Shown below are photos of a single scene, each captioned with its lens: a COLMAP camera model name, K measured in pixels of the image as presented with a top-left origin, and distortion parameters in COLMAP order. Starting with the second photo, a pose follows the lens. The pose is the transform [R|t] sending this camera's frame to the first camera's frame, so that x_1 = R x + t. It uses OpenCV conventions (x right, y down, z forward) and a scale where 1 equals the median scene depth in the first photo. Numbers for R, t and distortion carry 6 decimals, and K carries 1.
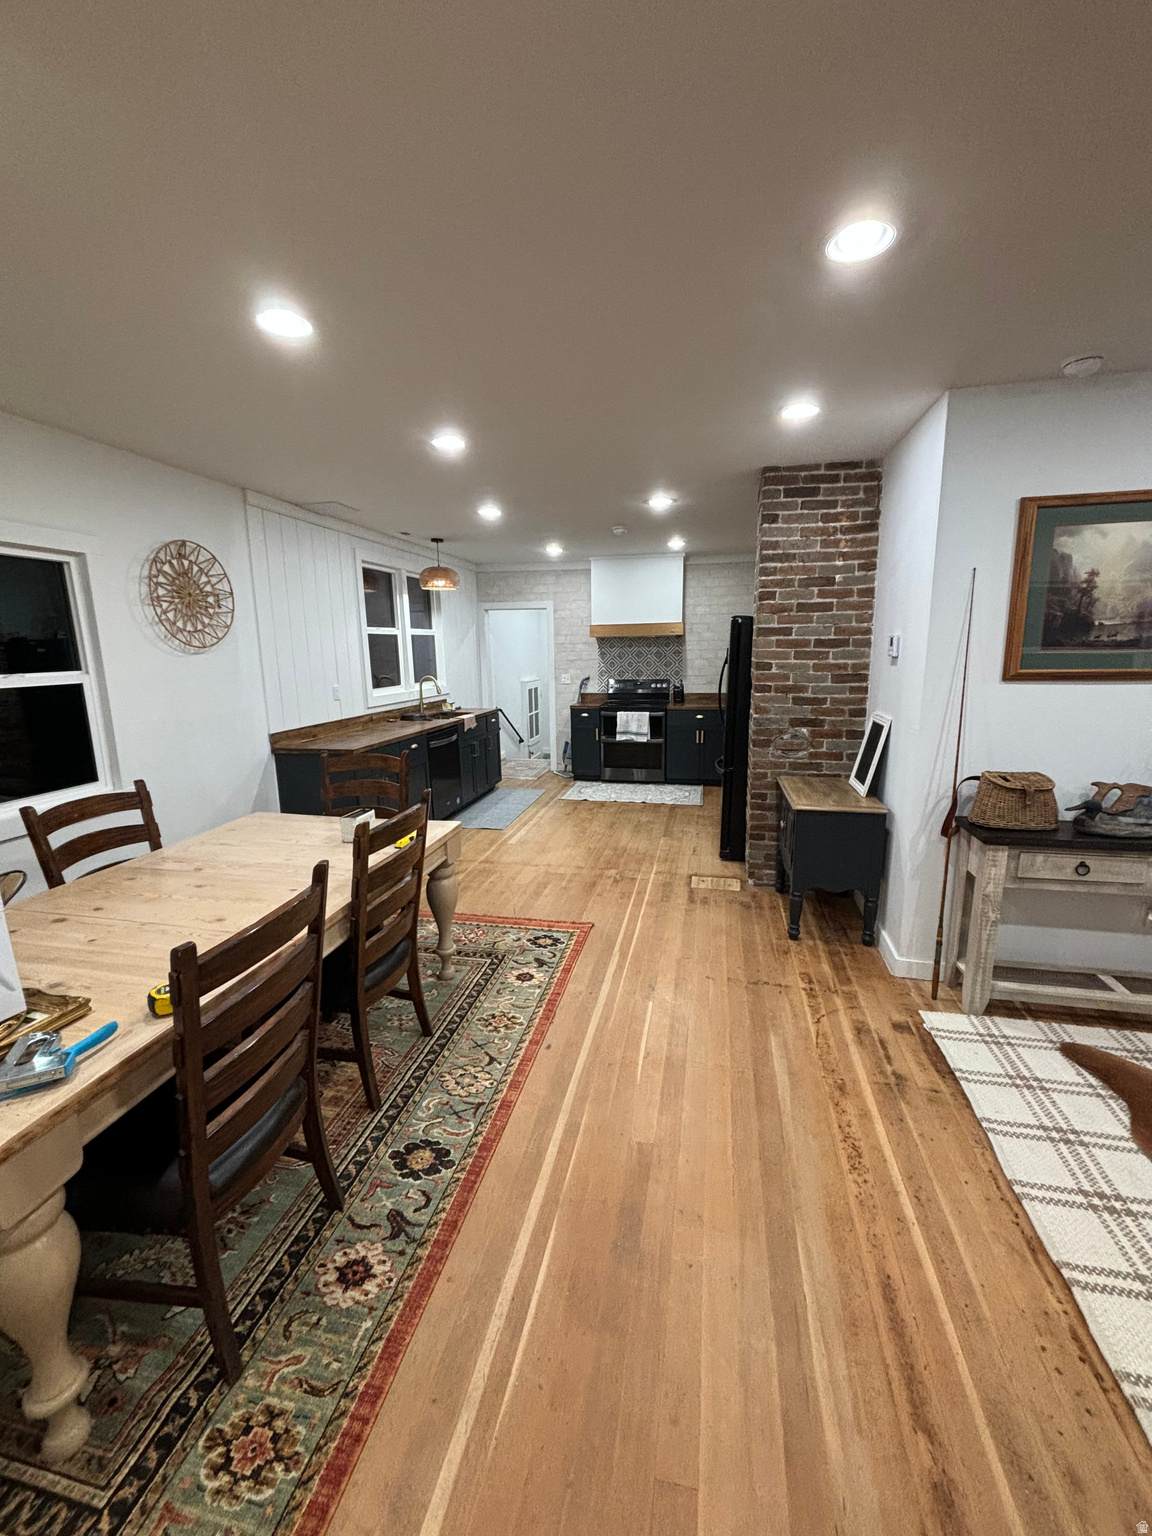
lens RADIAL K [[619.3, 0, 577.3], [0, 619.3, 764.4], [0, 0, 1]] dist [0.001411, 0.000229]
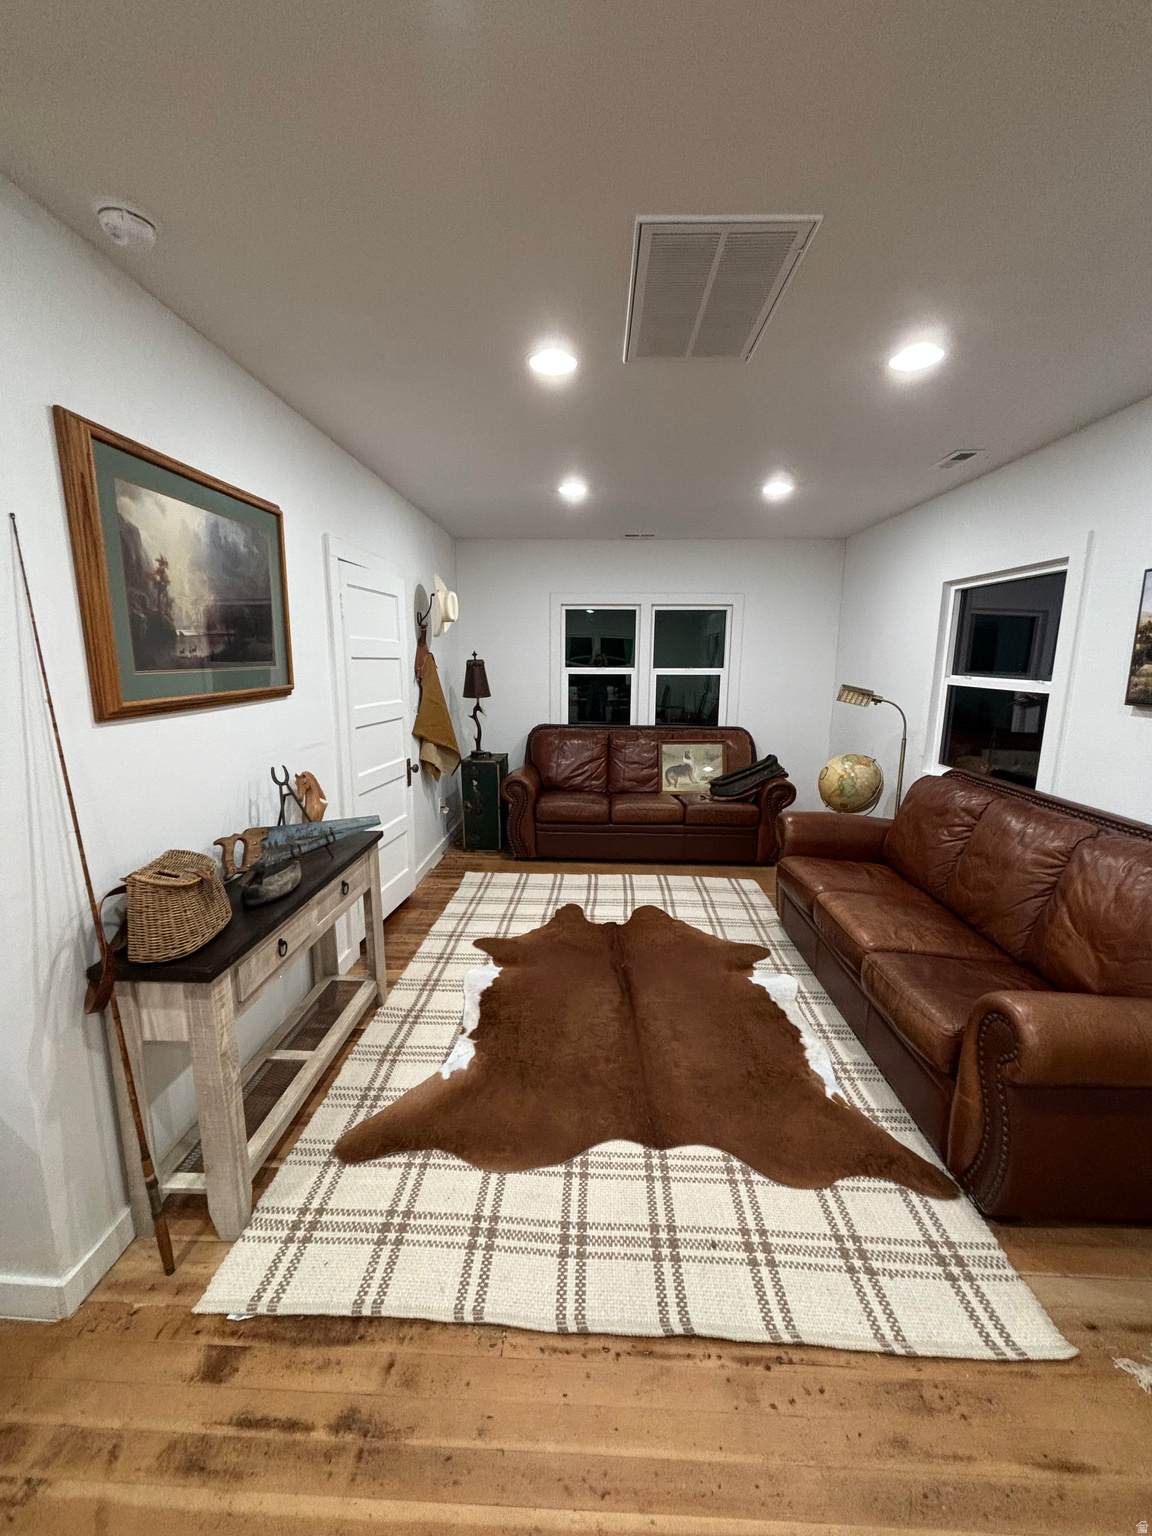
lens RADIAL K [[619.3, 0, 577.3], [0, 619.3, 764.4], [0, 0, 1]] dist [0.001411, 0.000229]
pose [[-0.181433, -0.159879, 0.970320, 0.022672], [0.177226, 0.965225, 0.192178, -0.136810], [-0.967302, 0.206833, -0.146789, 0.690898]]
